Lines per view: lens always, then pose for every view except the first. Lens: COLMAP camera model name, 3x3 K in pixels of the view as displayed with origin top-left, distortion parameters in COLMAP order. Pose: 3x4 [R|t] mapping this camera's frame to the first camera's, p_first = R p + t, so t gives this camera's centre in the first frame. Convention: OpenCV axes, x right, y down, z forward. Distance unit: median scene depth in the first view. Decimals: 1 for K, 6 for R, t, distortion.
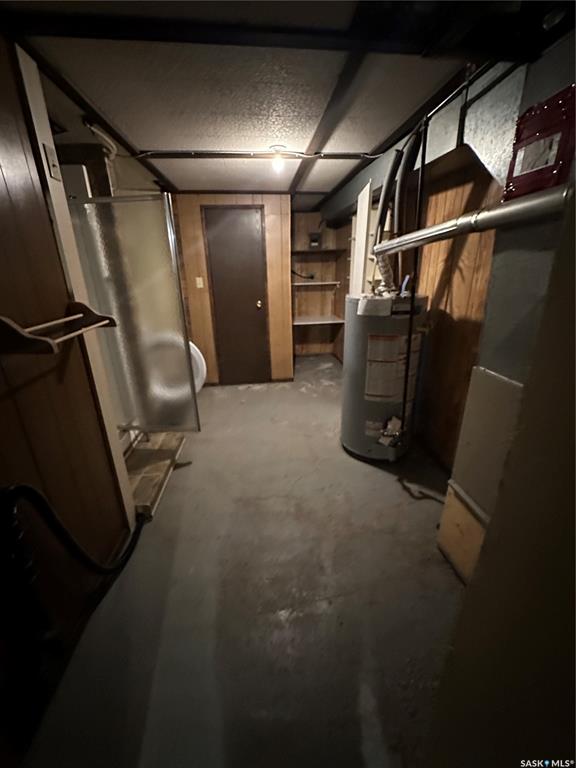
lens RADIAL K [[305.9, 0, 288.6], [0, 305.9, 385.0], [0, 0, 1]] dist [-0.002120, -0.000465]
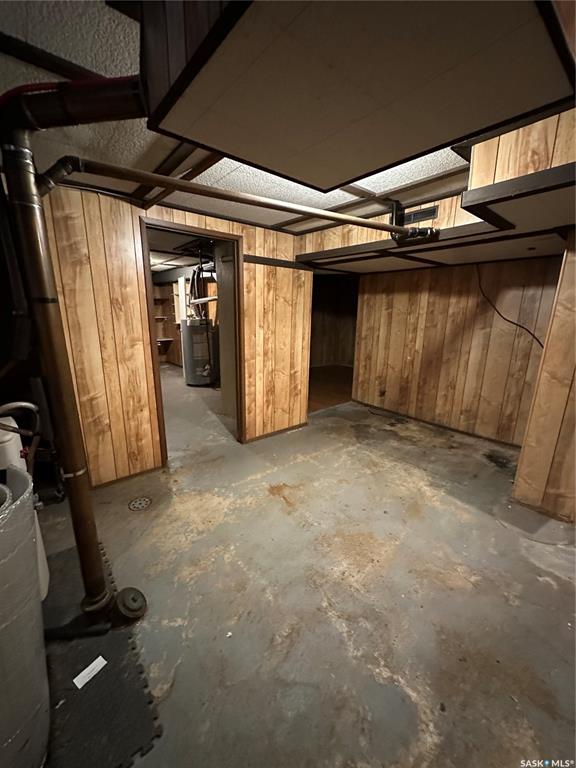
lens RADIAL K [[305.9, 0, 288.8], [0, 305.9, 387.4], [0, 0, 1]] dist [-0.002120, -0.000465]
pose [[0.838459, -0.102033, 0.535328, -0.512968], [0.162204, 0.984520, -0.066405, 0.615976], [-0.520266, 0.142510, 0.842030, -1.614506]]
